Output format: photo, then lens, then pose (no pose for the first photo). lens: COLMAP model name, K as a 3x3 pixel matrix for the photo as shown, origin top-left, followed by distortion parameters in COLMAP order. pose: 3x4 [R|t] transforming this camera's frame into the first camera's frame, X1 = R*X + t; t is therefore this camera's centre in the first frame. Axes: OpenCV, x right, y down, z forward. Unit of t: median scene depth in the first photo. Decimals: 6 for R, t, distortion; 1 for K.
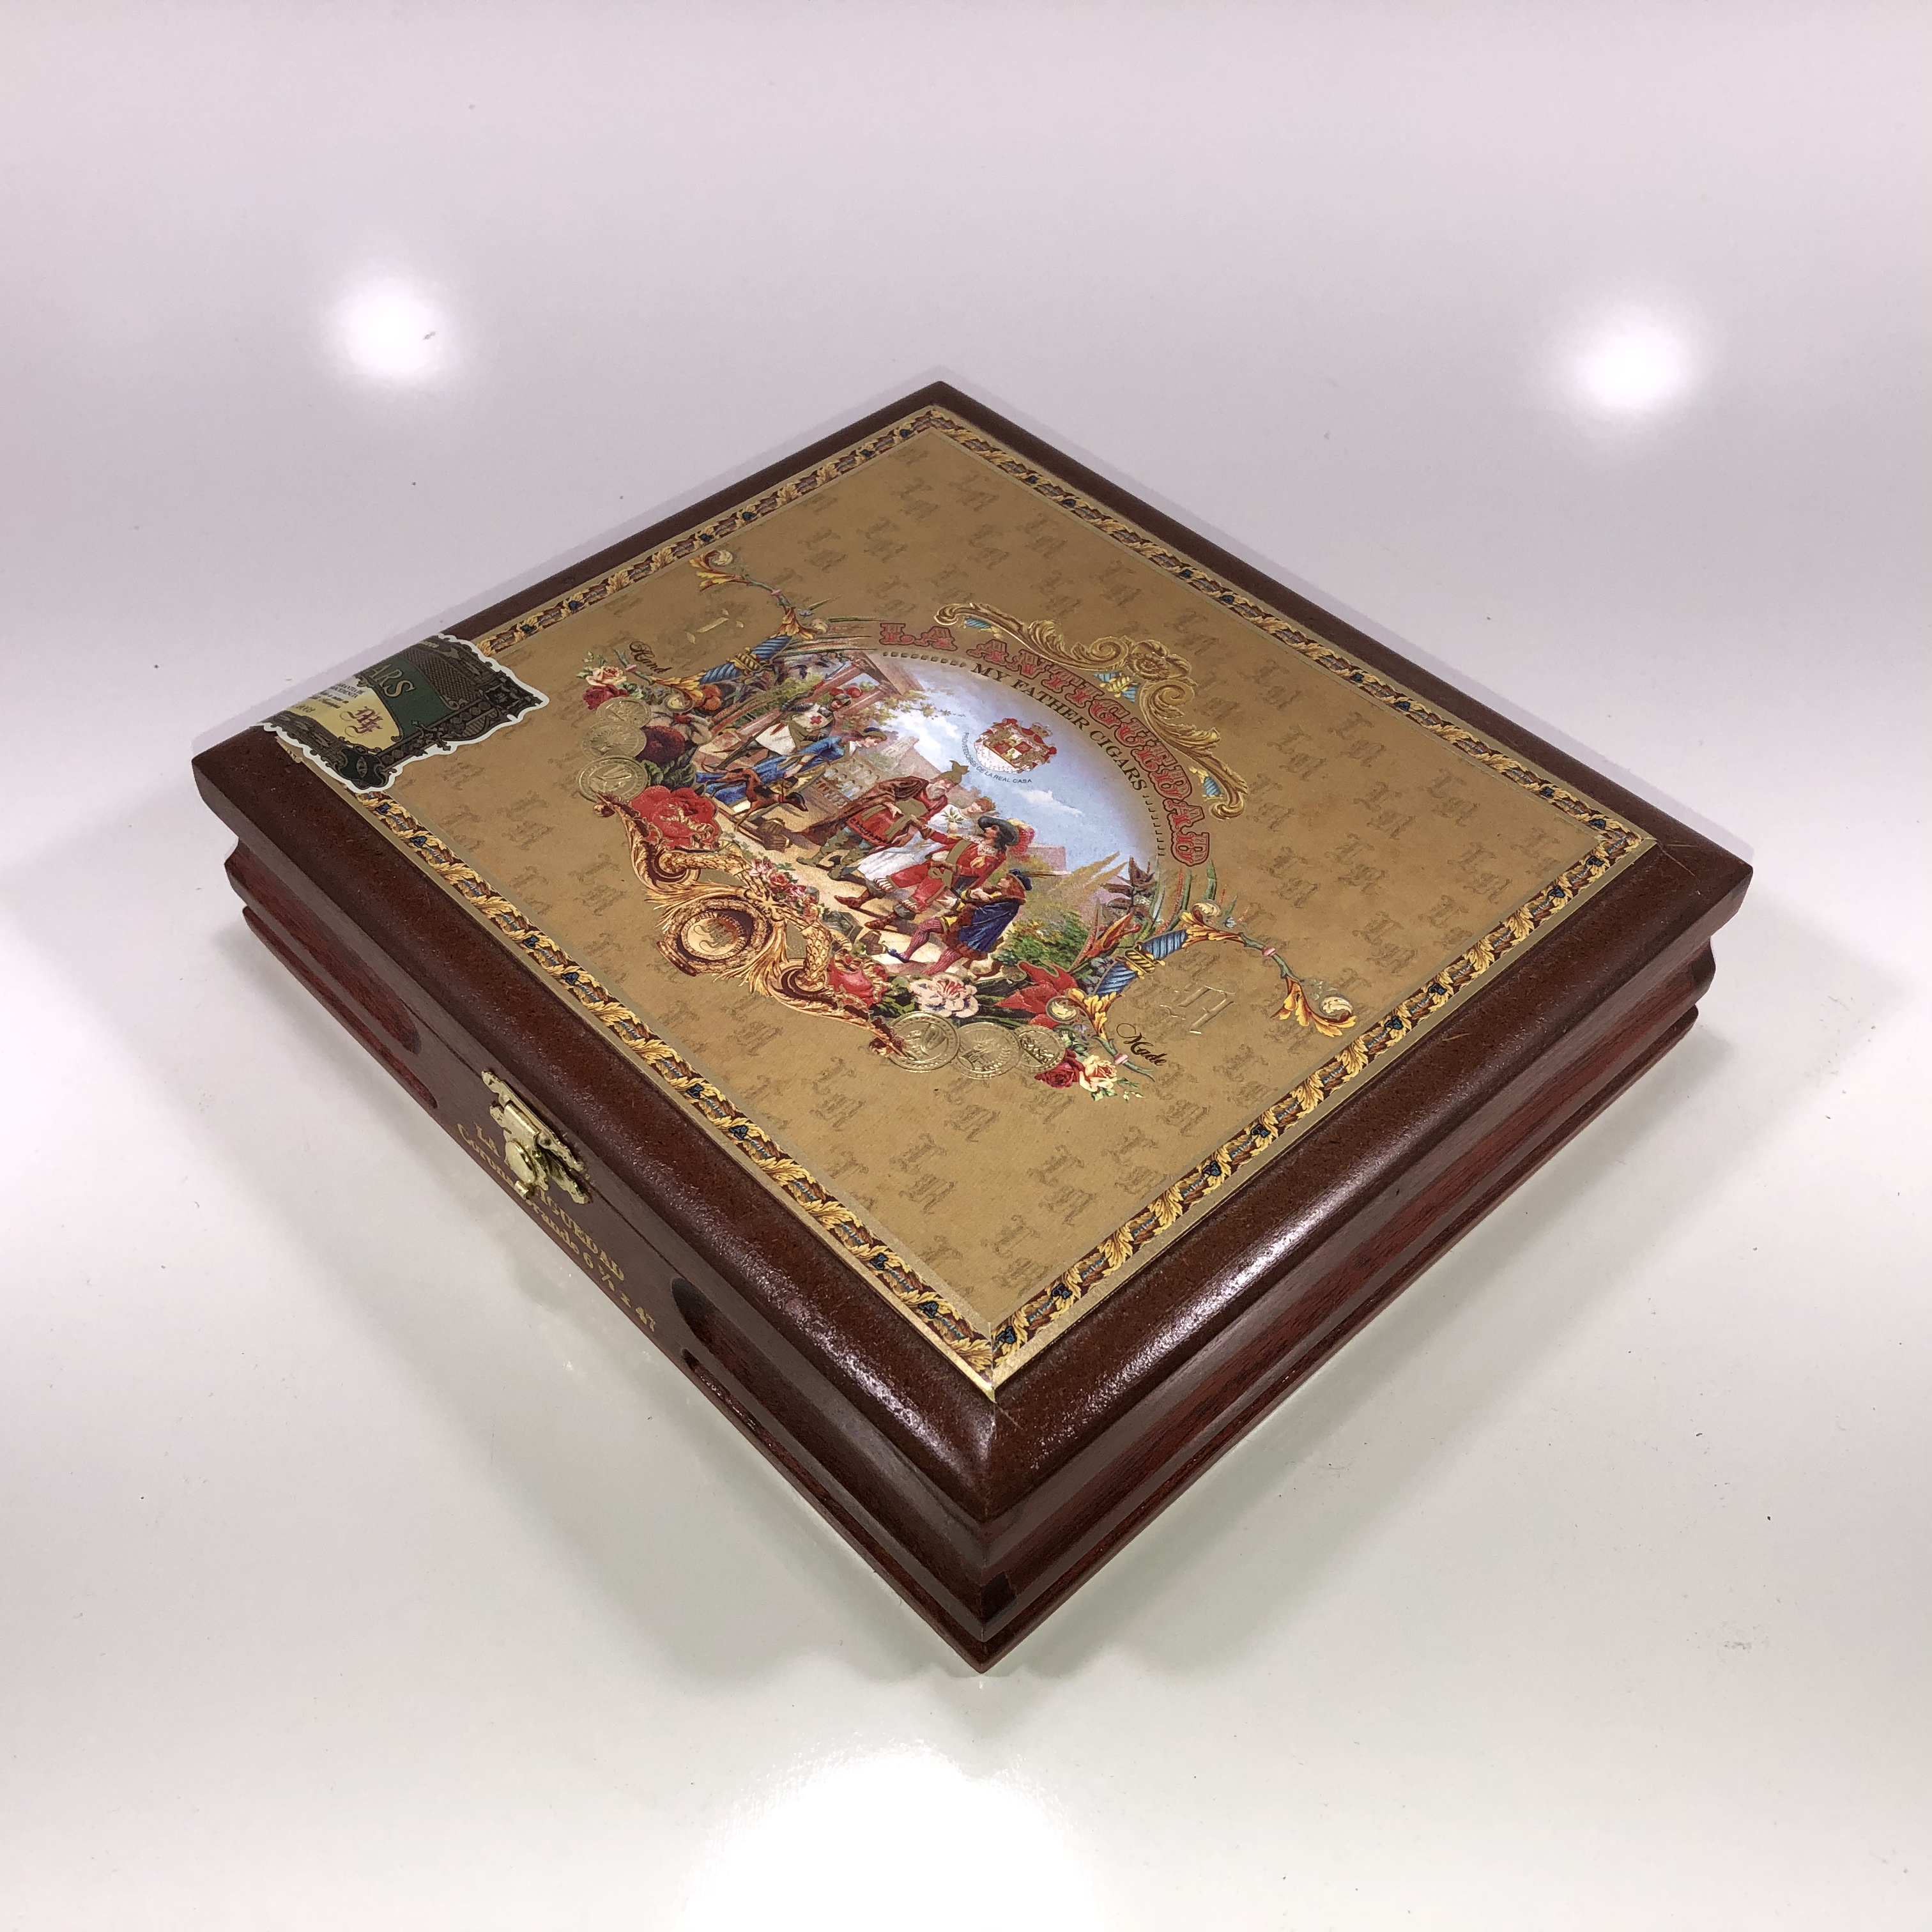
lens RADIAL K [[2085.5, 0, 952.0], [0, 2085.5, 956.3], [0, 0, 1]] dist [0.228570, -0.978376]
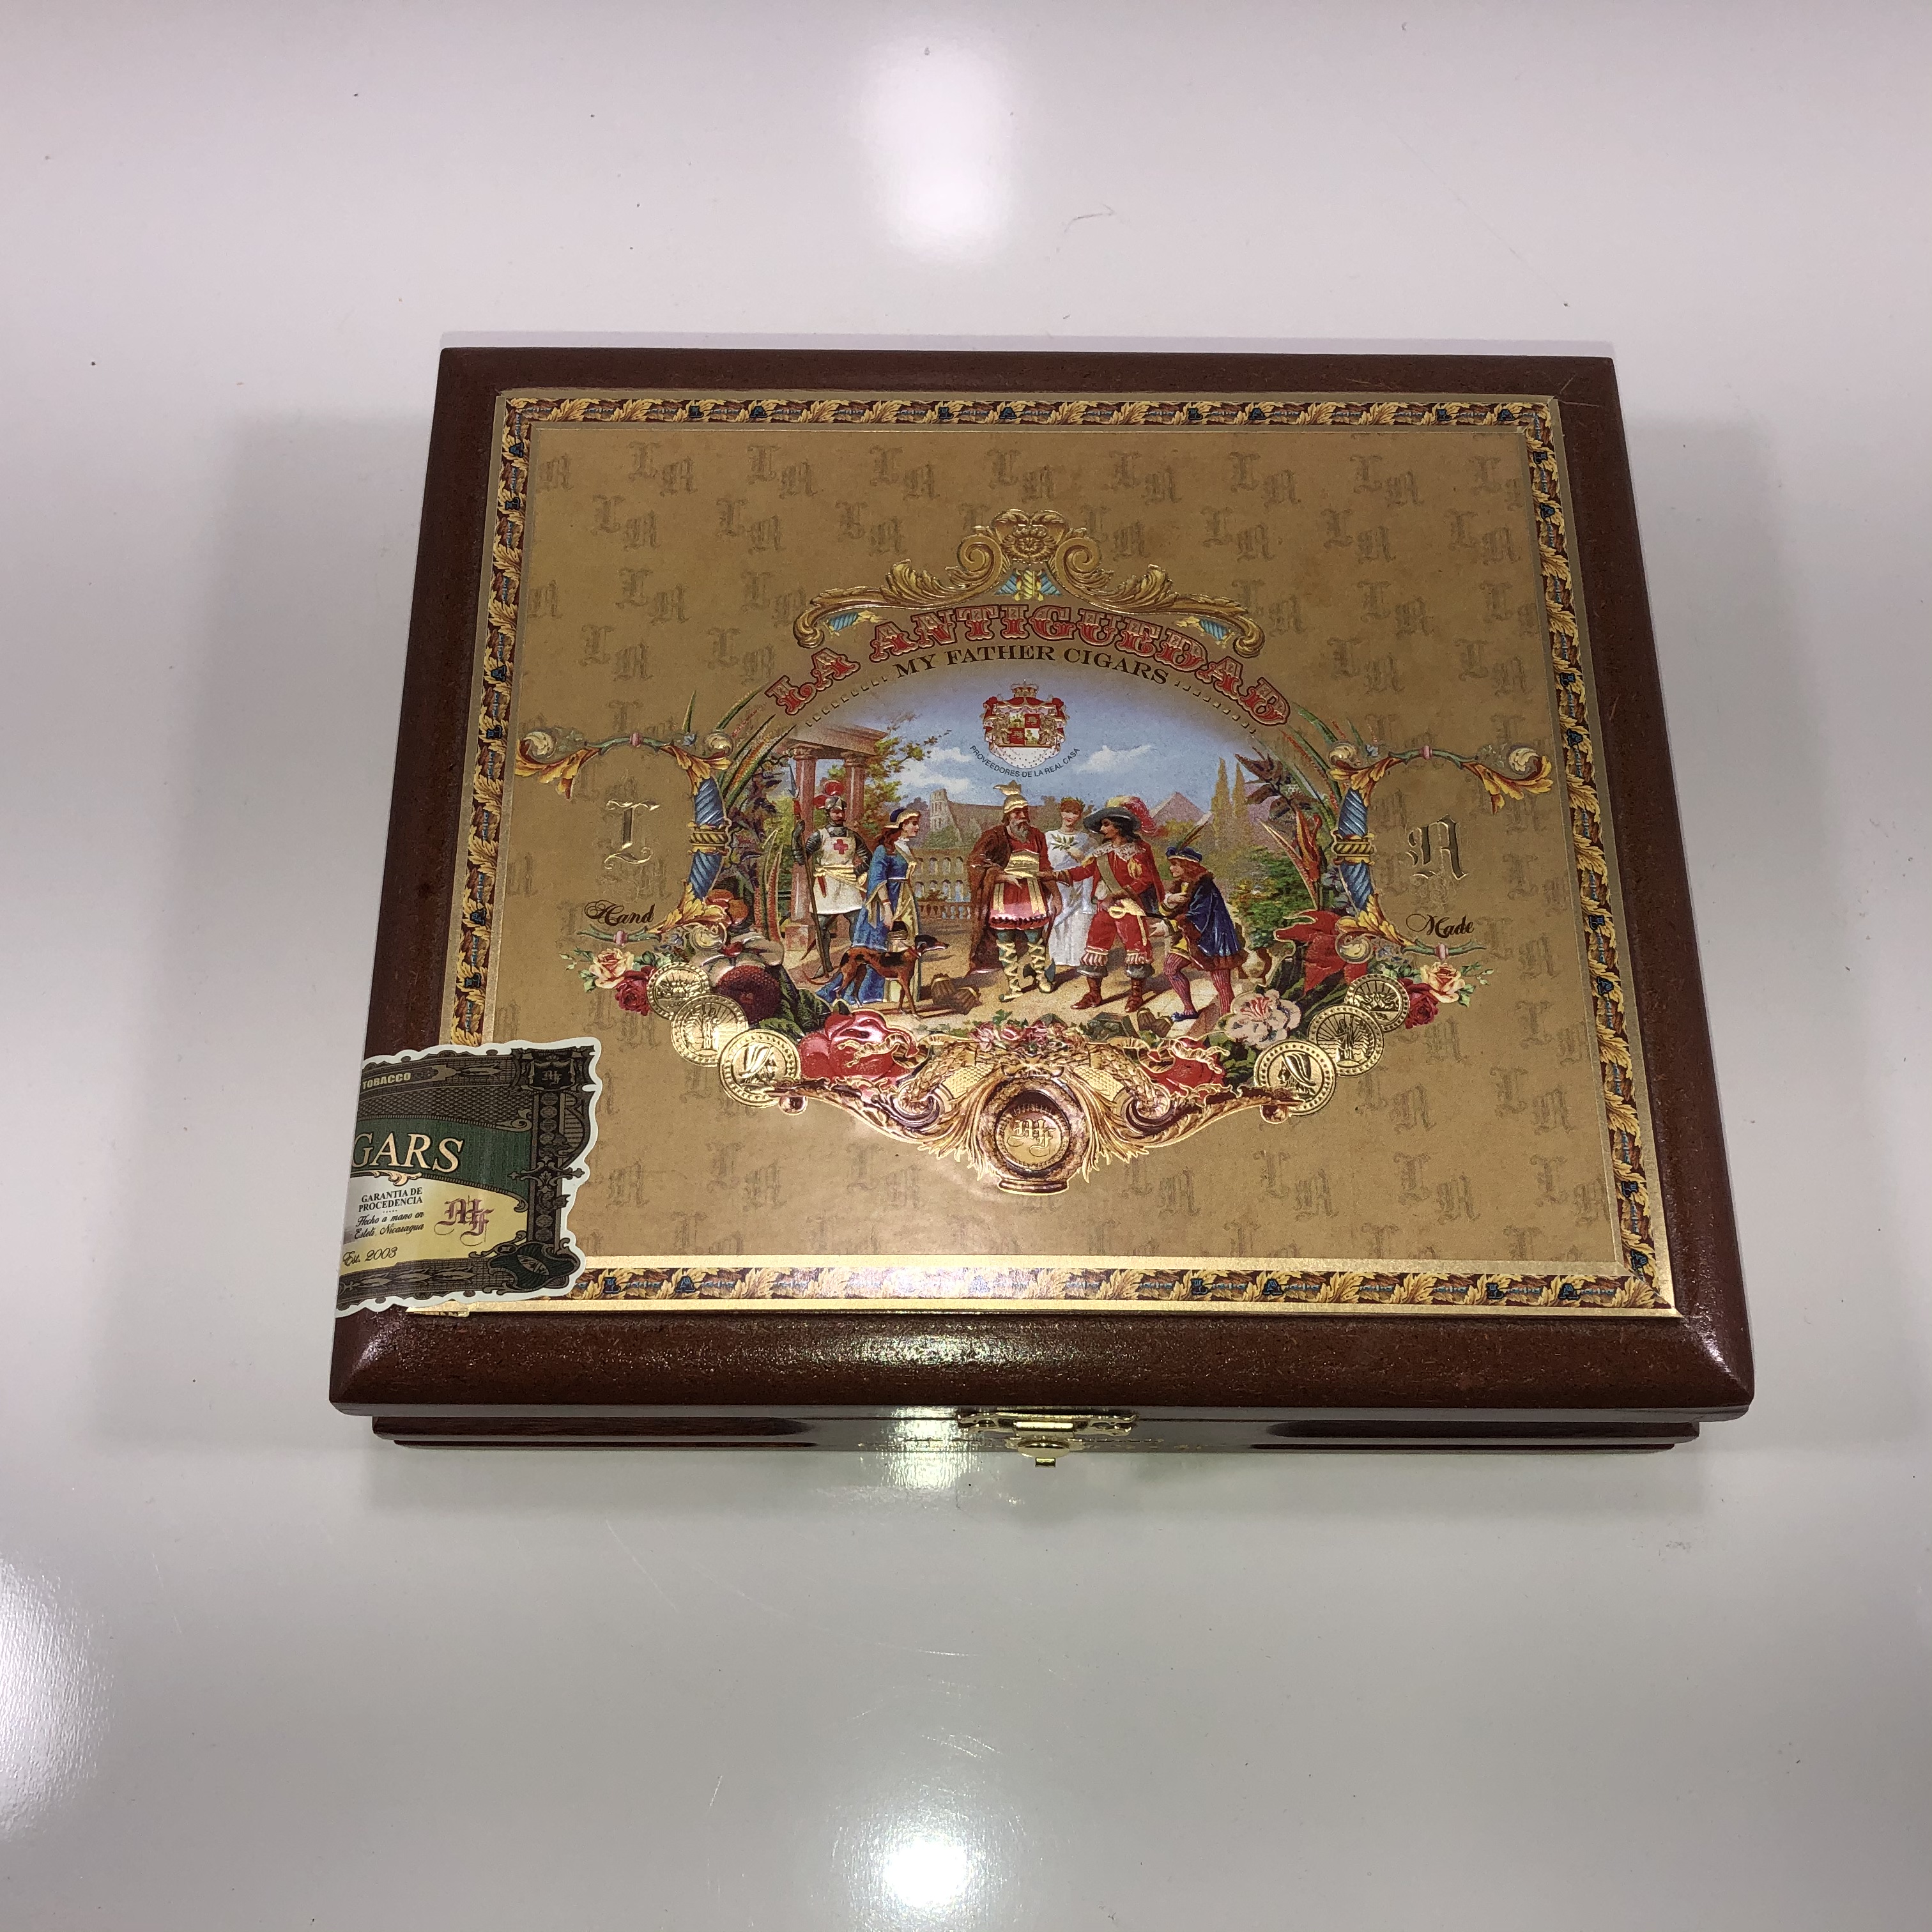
lens RADIAL K [[2085.5, 0, 952.0], [0, 2085.5, 956.3], [0, 0, 1]] dist [0.228570, -0.978376]
pose [[0.686303, -0.678594, 0.261722, -0.312167], [0.534602, 0.714650, 0.451083, -0.479129], [-0.493142, -0.169662, 0.853244, 0.241490]]
